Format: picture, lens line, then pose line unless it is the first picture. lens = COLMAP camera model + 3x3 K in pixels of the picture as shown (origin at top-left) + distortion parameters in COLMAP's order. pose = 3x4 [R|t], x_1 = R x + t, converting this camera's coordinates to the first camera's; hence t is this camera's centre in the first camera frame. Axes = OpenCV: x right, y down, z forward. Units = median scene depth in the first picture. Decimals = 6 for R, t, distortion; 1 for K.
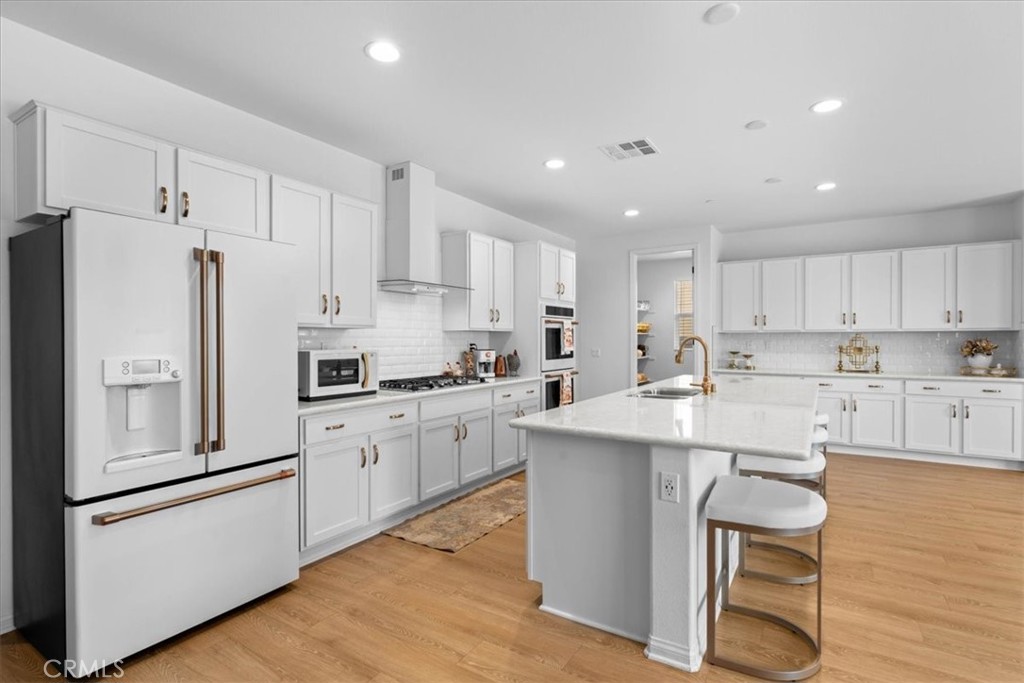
lens RADIAL K [[493.9, 0, 513.5], [0, 493.9, 343.5], [0, 0, 1]] dist [0.003436, 0.000279]
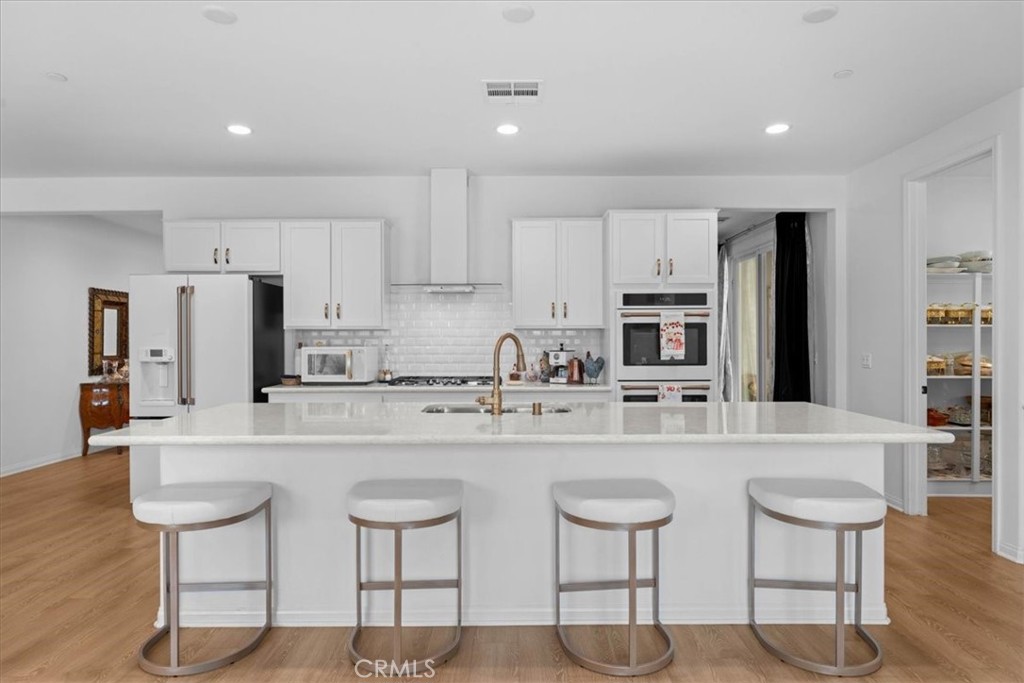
lens RADIAL K [[604.3, 0, 512.9], [0, 604.3, 344.1], [0, 0, 1]] dist [0.008823, 0.001507]
pose [[0.525204, 0.006647, -0.850951, 0.774668], [-0.006918, 0.999970, 0.003541, -0.001643], [0.850948, 0.004028, 0.525234, 0.375949]]
